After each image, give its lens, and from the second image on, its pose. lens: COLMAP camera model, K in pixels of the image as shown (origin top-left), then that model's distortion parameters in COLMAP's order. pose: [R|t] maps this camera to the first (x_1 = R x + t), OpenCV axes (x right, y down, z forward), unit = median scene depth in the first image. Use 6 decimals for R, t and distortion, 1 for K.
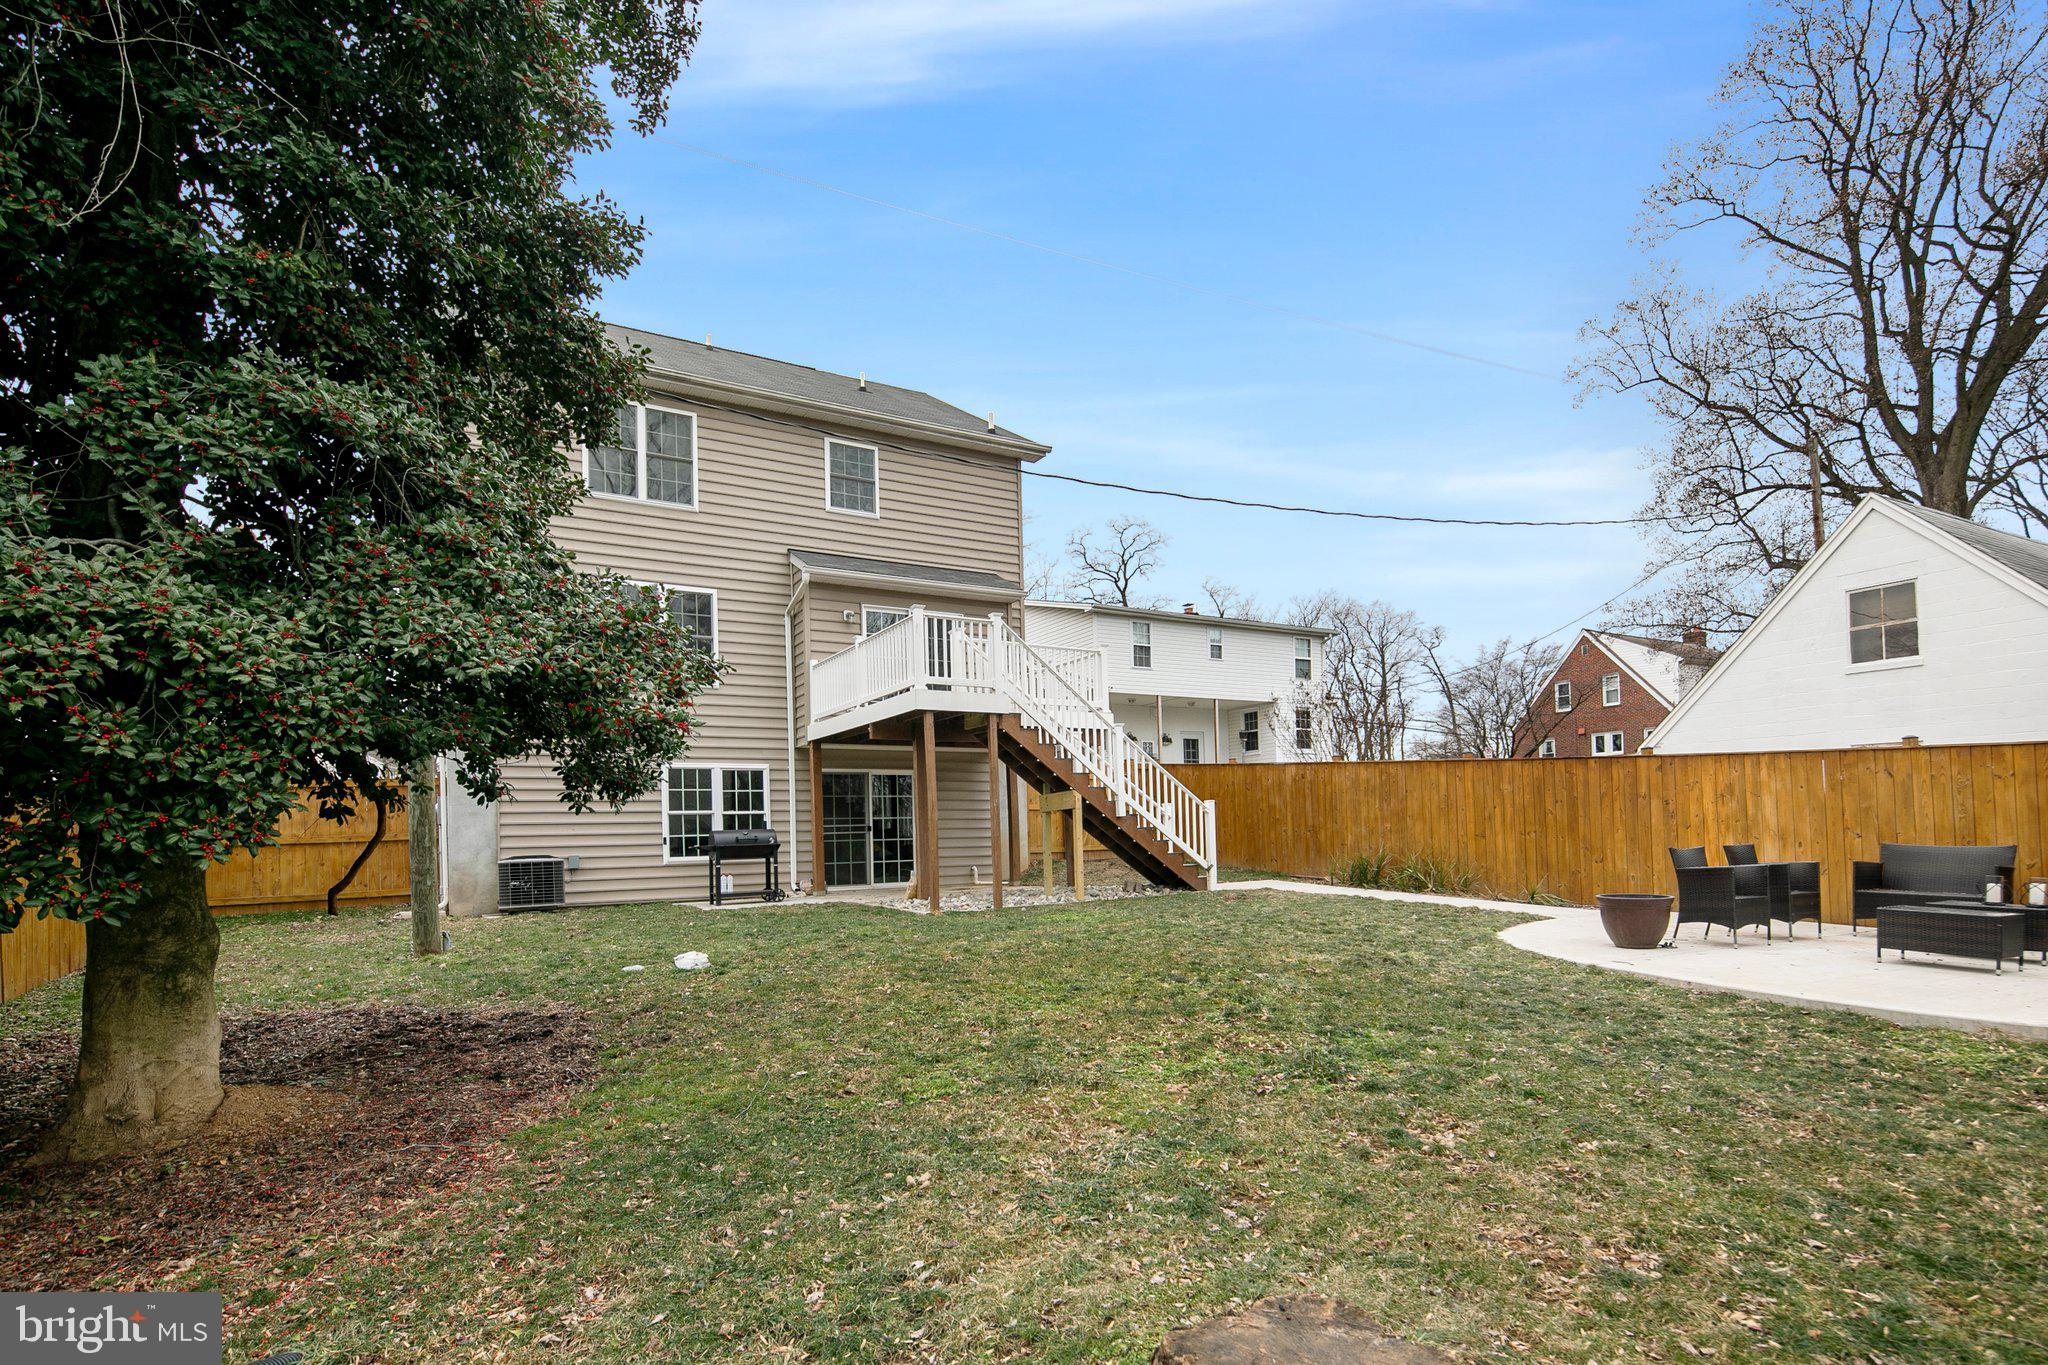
lens RADIAL K [[1014.6, 0, 1029.9], [0, 1014.6, 771.5], [0, 0, 1]] dist [0.002475, 0.000323]
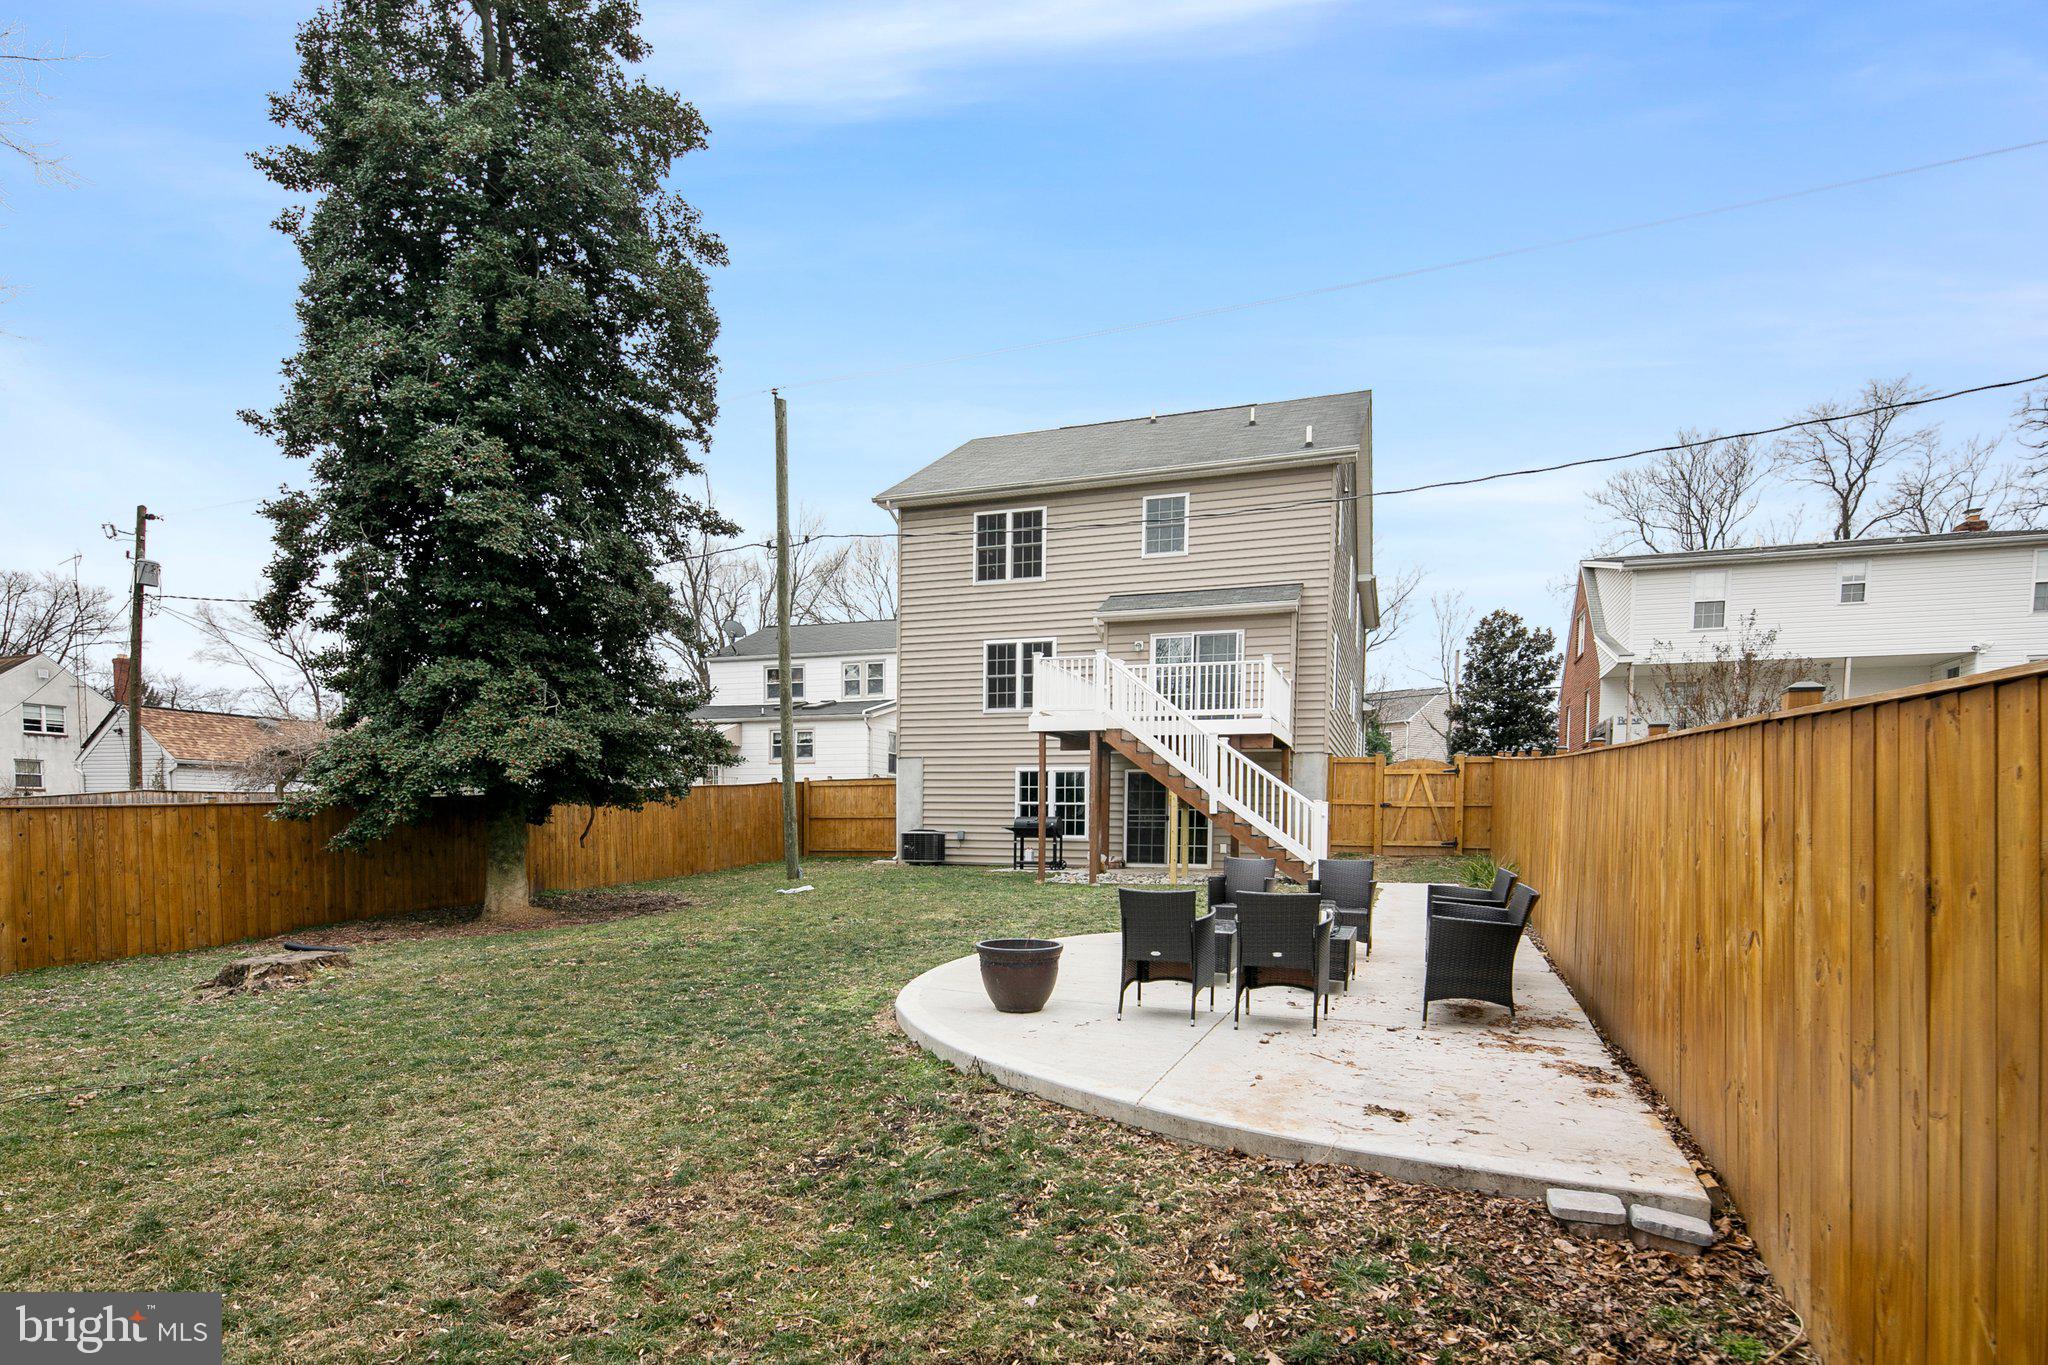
lens RADIAL K [[1014.6, 0, 1023.5], [0, 1014.6, 823.5], [0, 0, 1]] dist [0.002475, 0.000323]
pose [[0.654662, 0.028565, -0.755382, 1.676518], [0.023328, 0.998046, 0.057958, -0.030243], [0.755562, -0.055565, 0.652716, 0.192945]]
